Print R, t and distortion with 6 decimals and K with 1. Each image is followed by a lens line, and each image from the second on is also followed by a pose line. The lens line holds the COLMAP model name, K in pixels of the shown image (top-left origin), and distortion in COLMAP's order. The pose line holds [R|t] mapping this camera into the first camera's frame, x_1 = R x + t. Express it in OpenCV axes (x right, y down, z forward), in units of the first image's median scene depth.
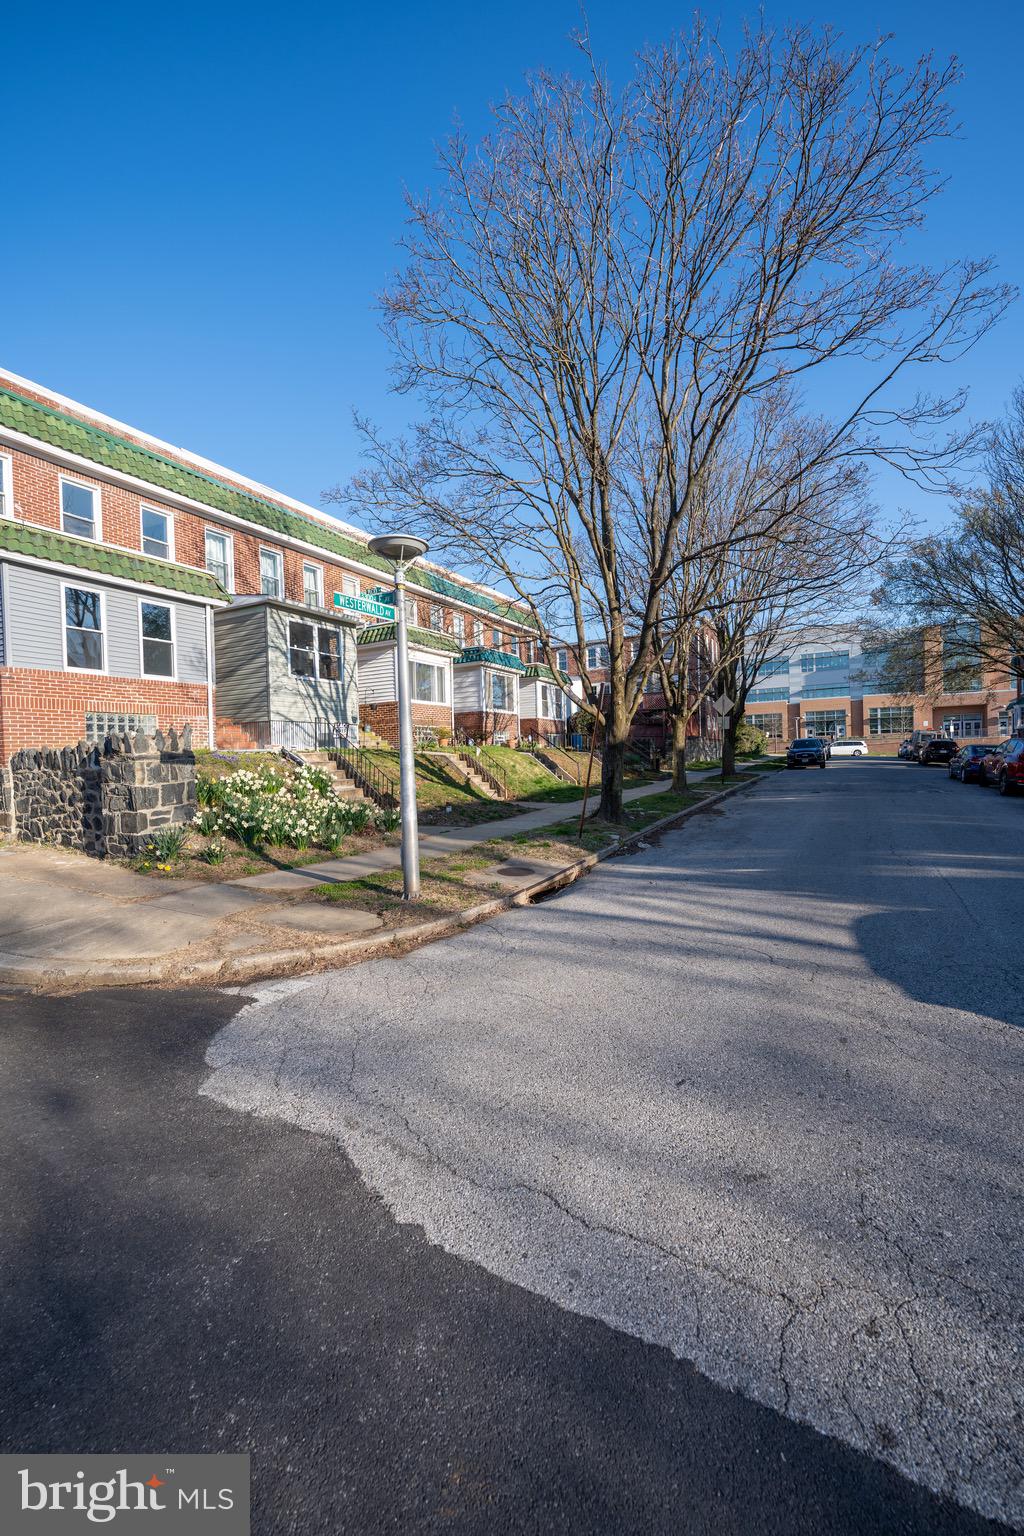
lens RADIAL K [[617.0, 0, 510.9], [0, 617.0, 759.8], [0, 0, 1]] dist [0.001035, 0.000057]
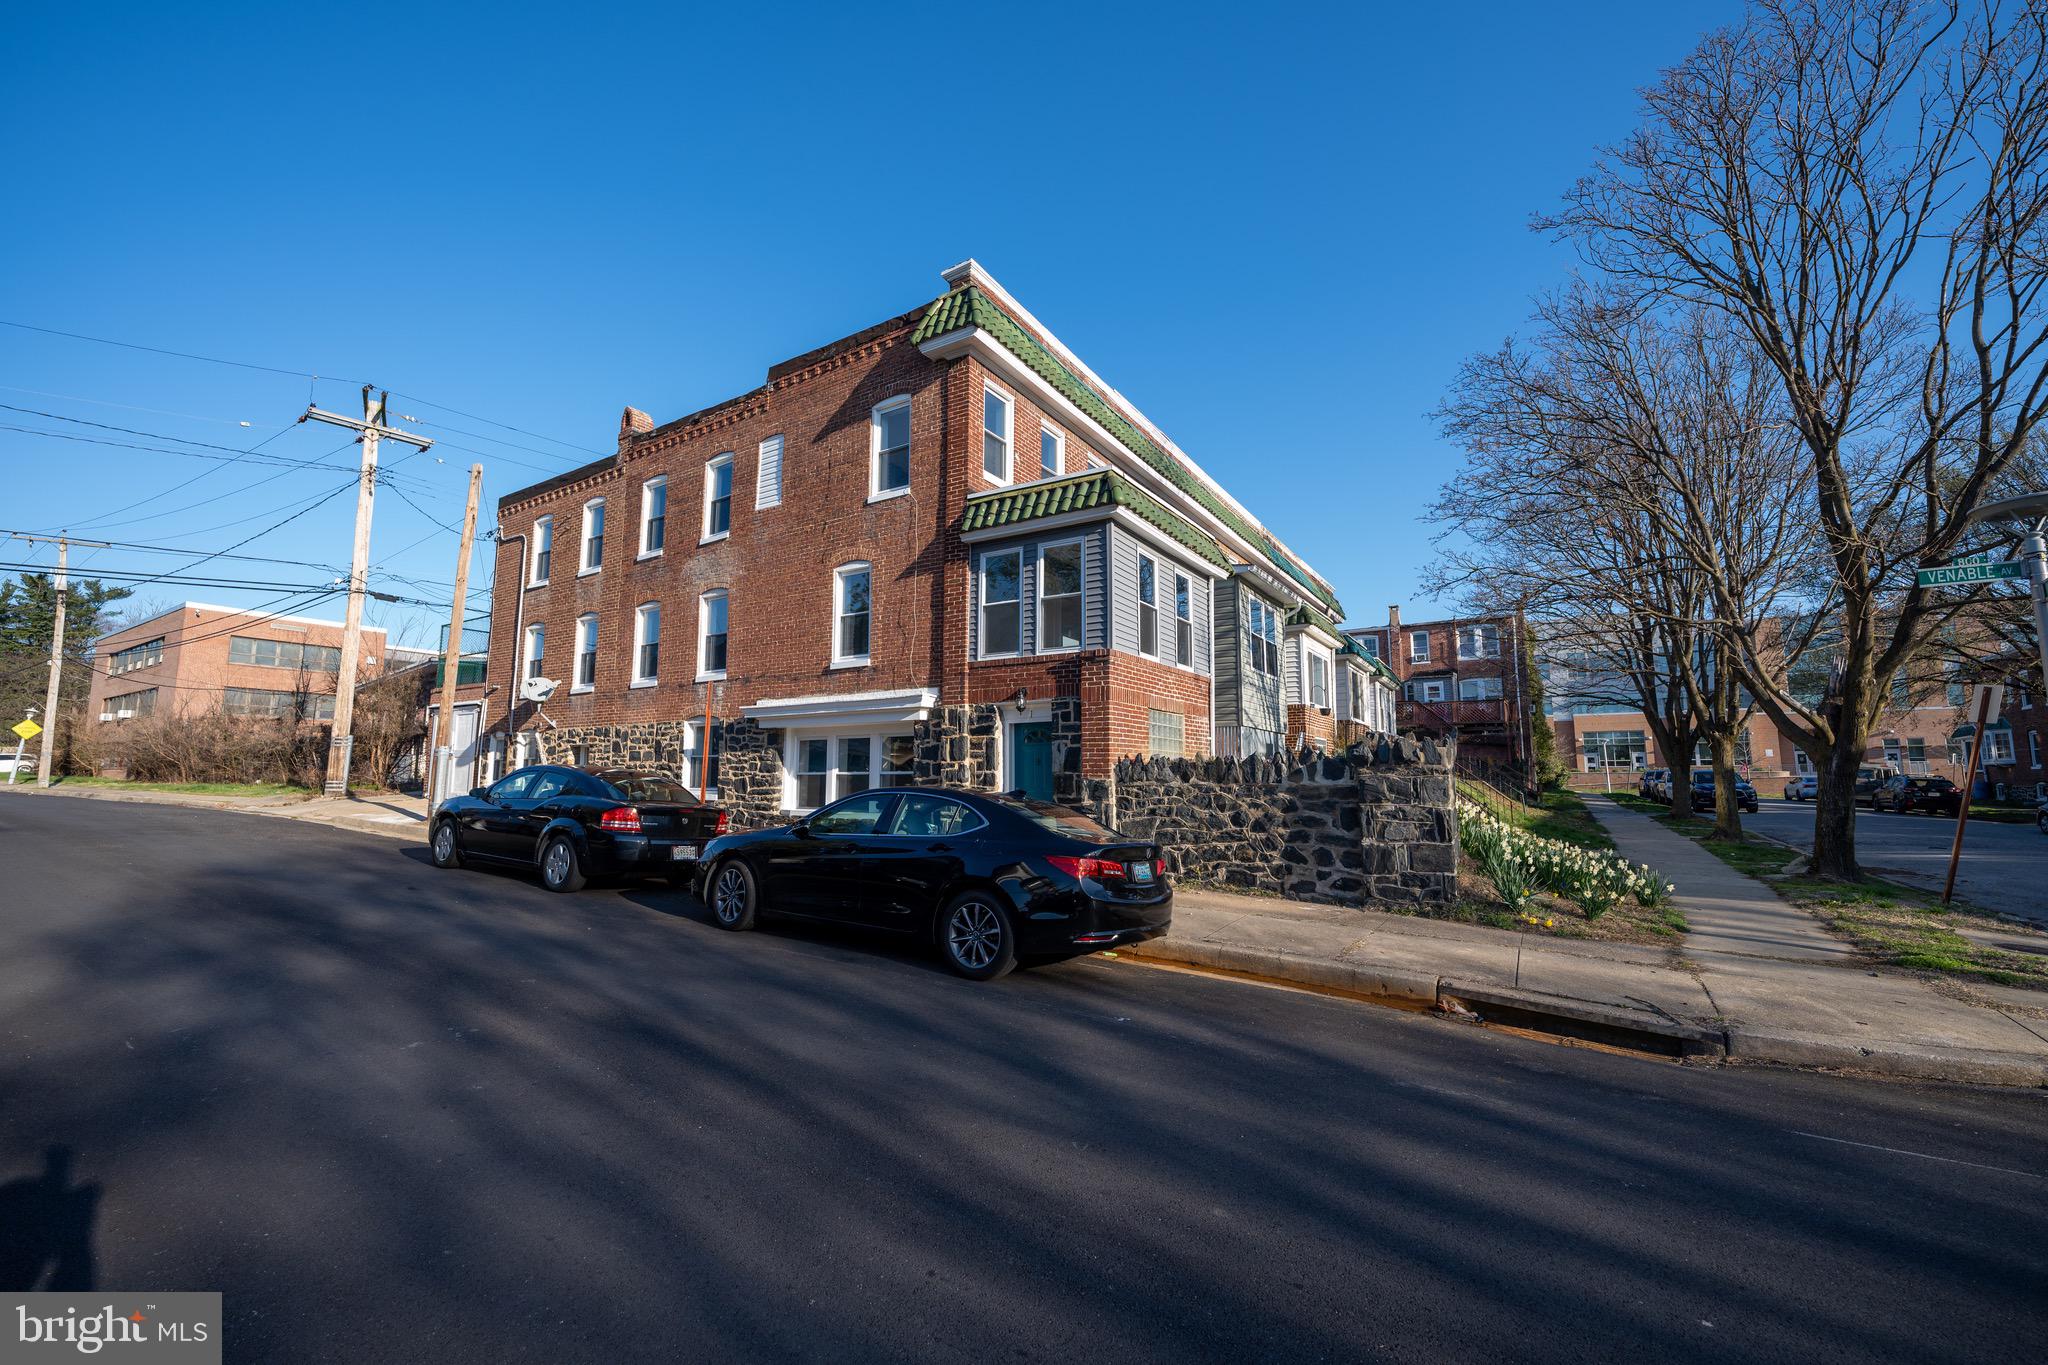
lens RADIAL K [[822.7, 0, 1024.0], [0, 822.7, 682.5], [0, 0, 1]] dist [0.001035, 0.000057]
pose [[0.994966, 0.019989, -0.098195, -0.769992], [-0.031953, 0.992037, -0.121823, 0.021409], [0.094978, 0.124347, 0.987683, -0.043103]]
